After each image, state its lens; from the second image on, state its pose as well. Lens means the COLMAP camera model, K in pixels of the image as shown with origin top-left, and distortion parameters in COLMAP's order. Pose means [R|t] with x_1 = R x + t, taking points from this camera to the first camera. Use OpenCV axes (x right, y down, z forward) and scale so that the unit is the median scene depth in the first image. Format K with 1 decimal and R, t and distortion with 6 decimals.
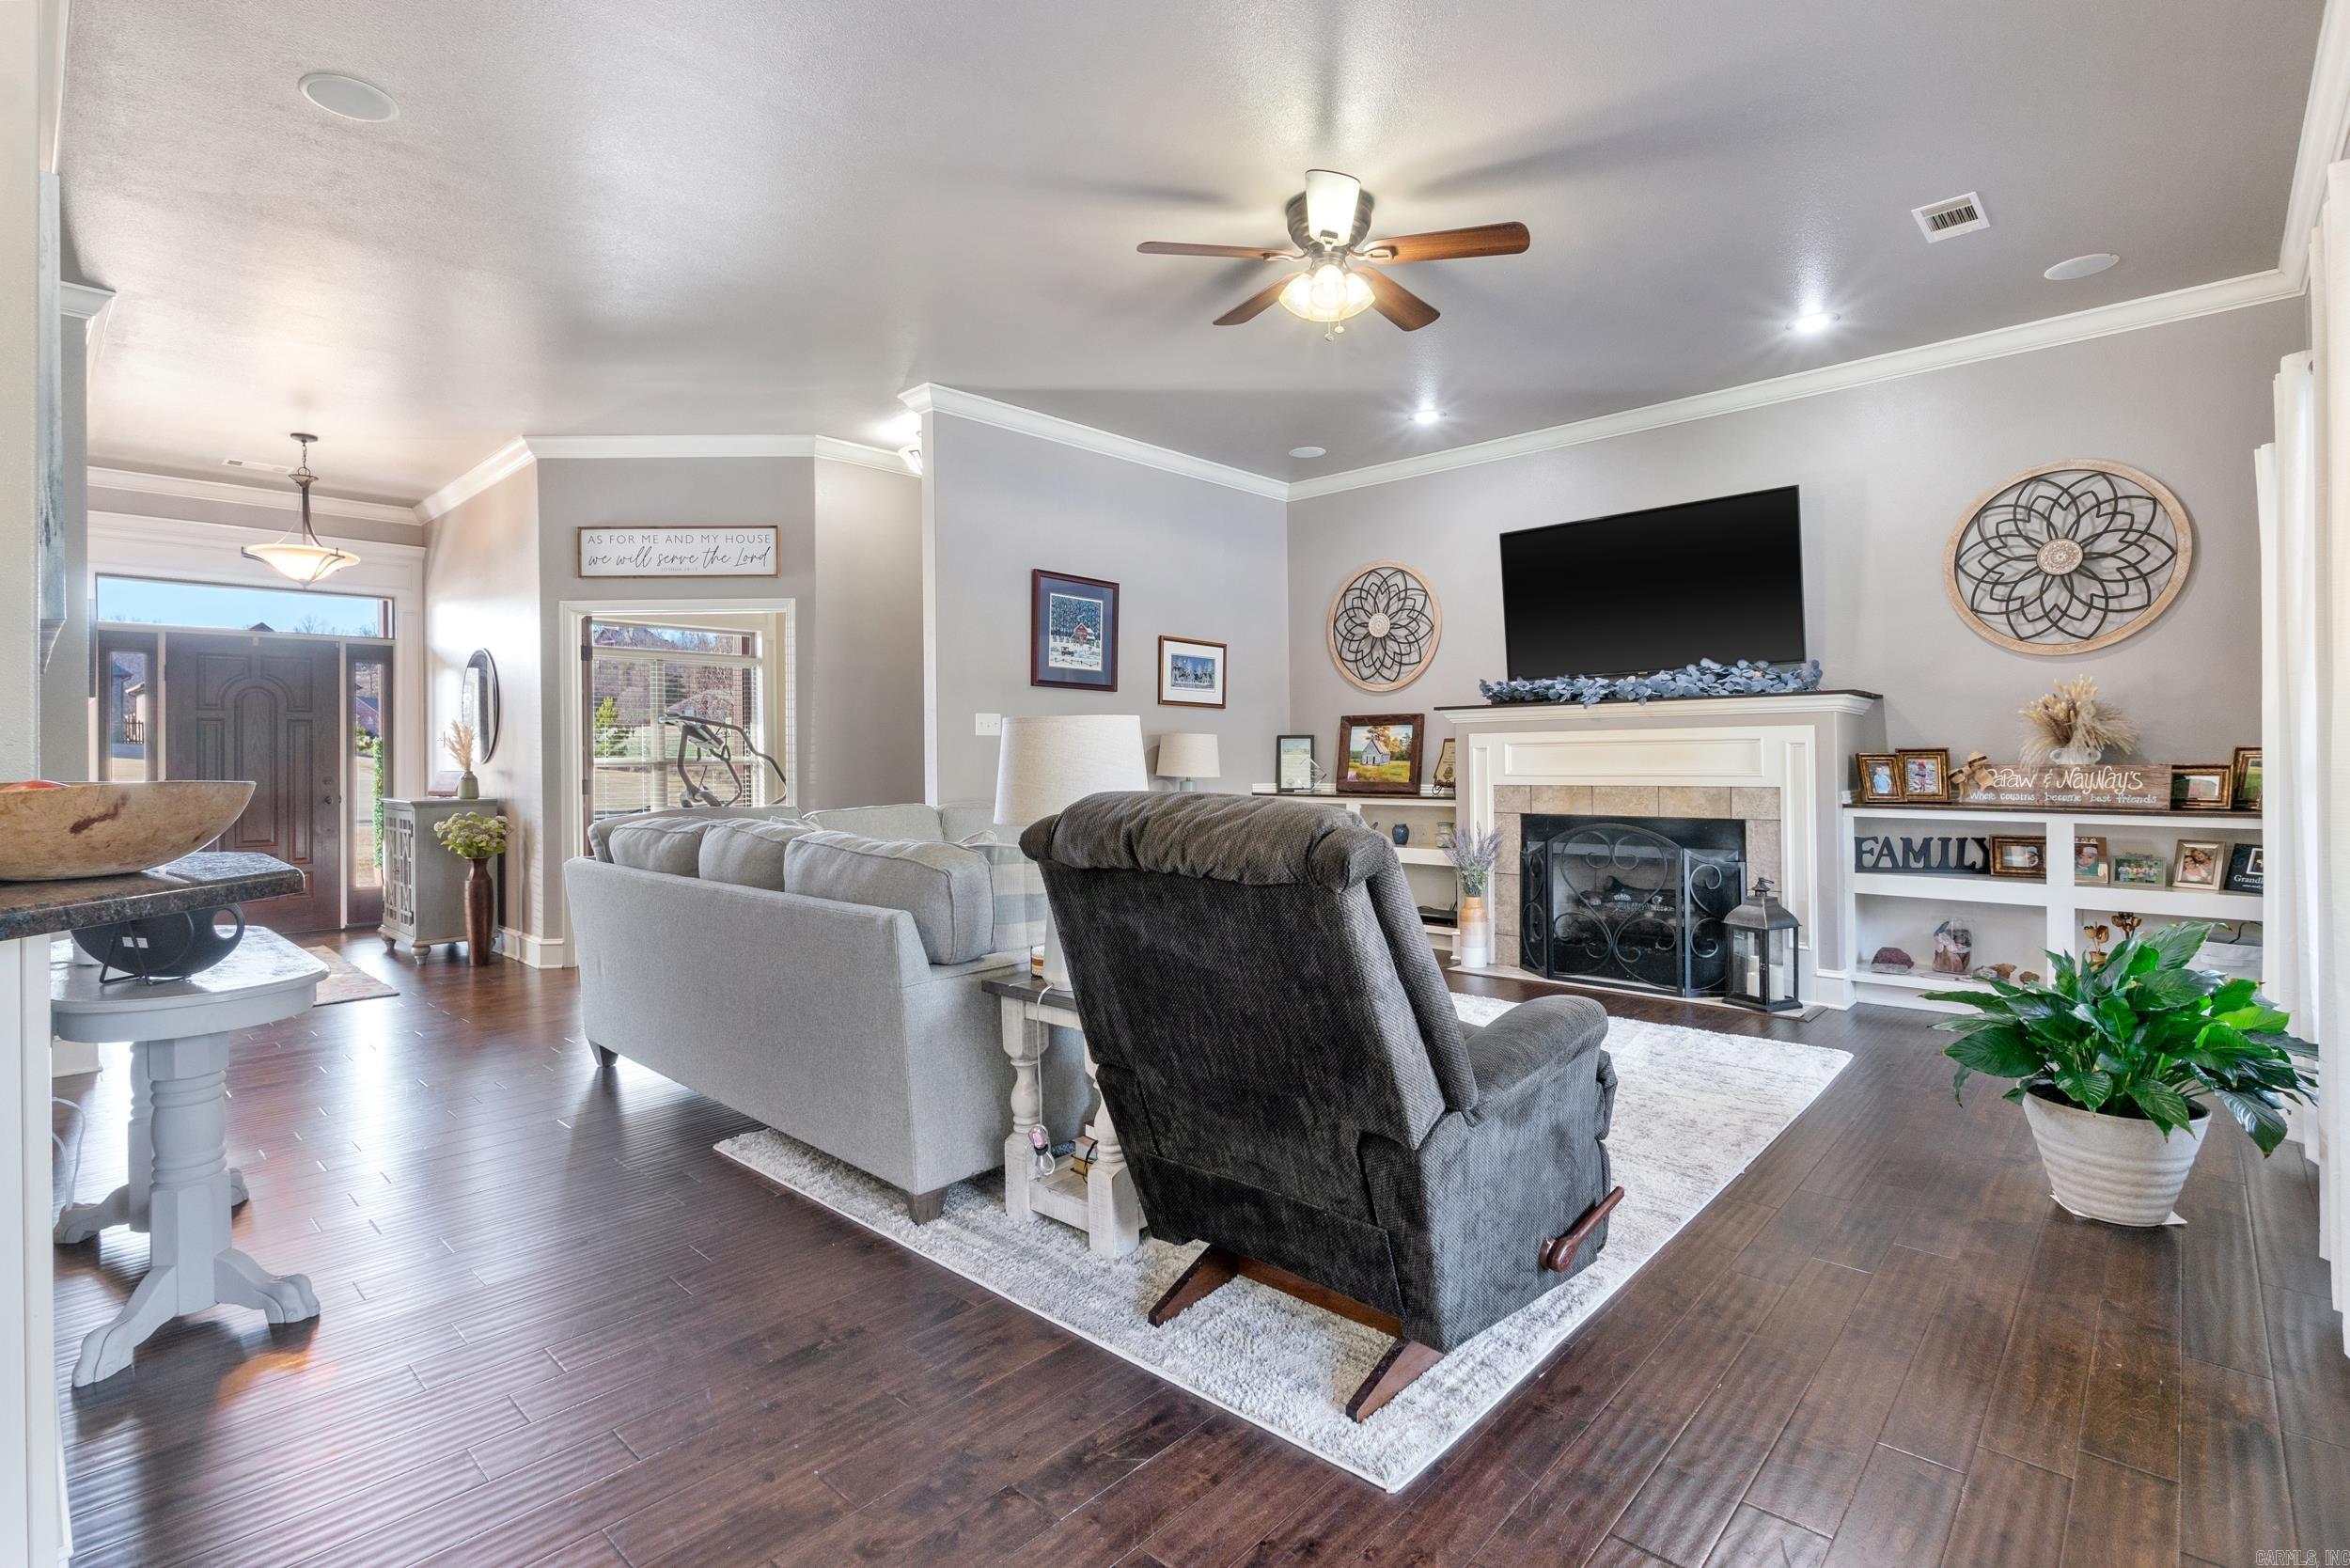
lens RADIAL K [[1087.3, 0, 1174.5], [0, 1087.3, 747.7], [0, 0, 1]] dist [-0.012046, 0.002688]
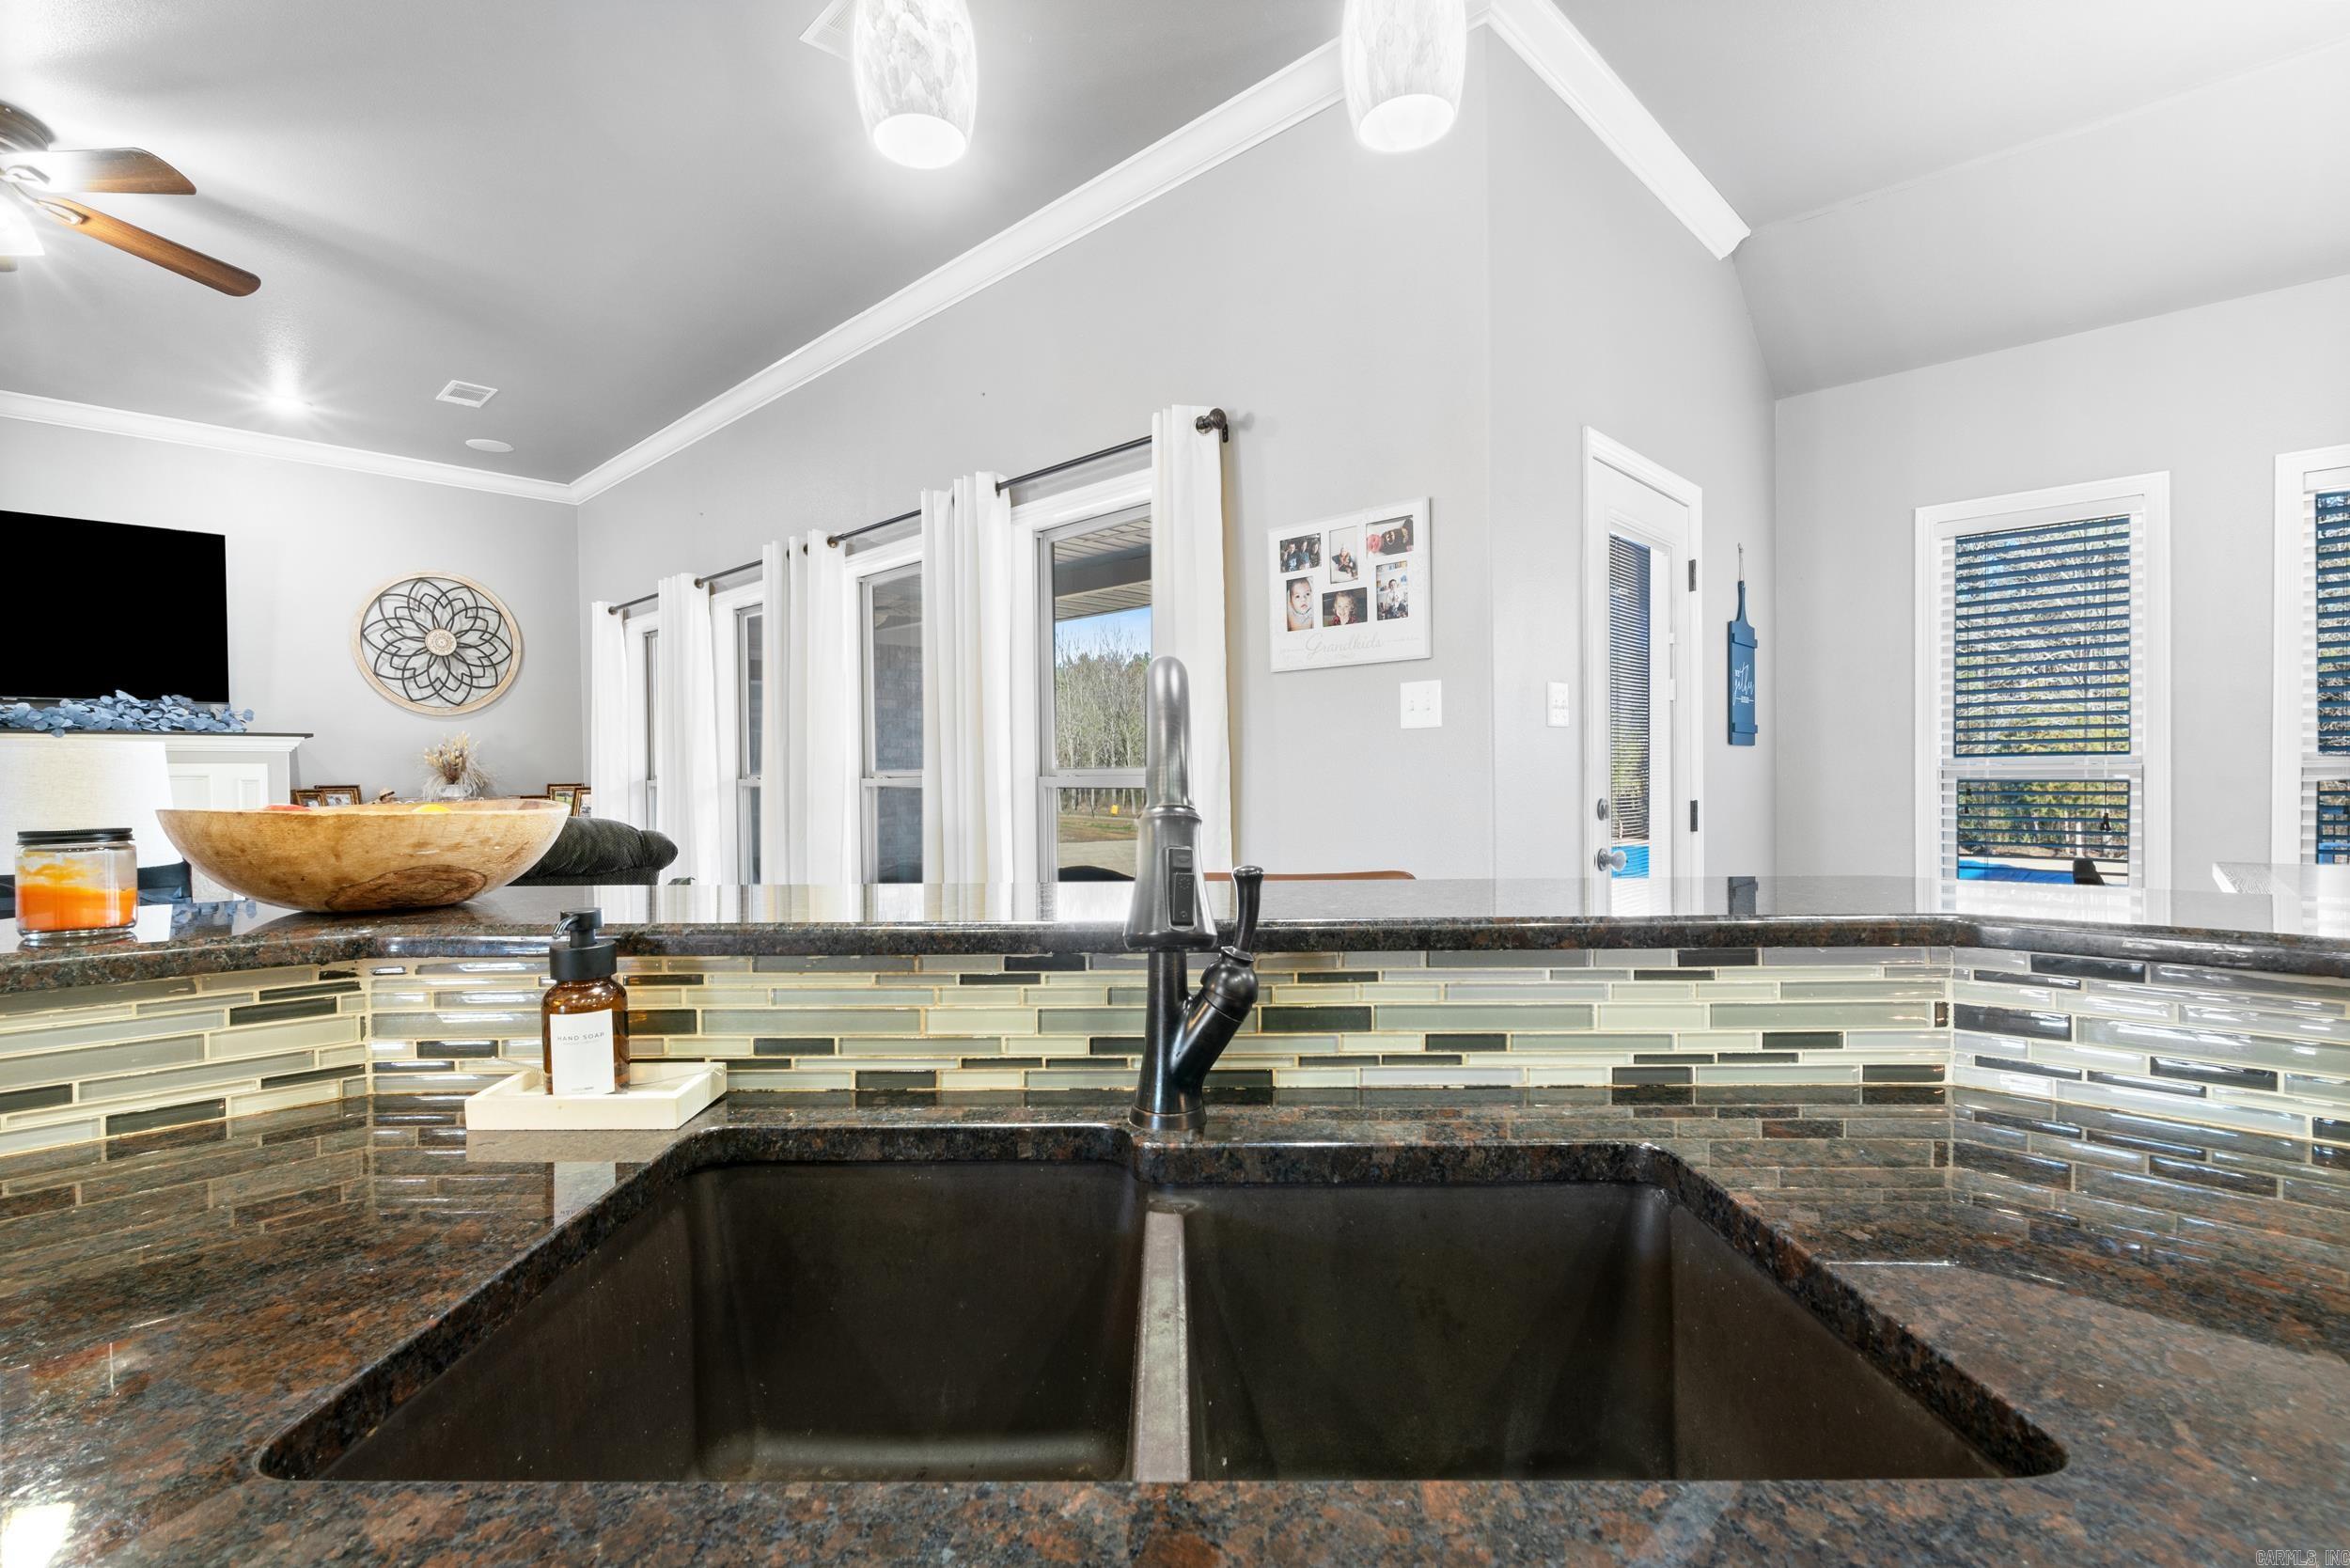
lens RADIAL K [[1087.3, 0, 1166.0], [0, 1087.3, 795.7], [0, 0, 1]] dist [-0.012046, 0.002688]
pose [[0.016974, -0.007477, 0.999828, -0.489399], [0.002810, 0.999968, 0.007431, 0.005593], [-0.999852, 0.002684, 0.016995, 0.077060]]
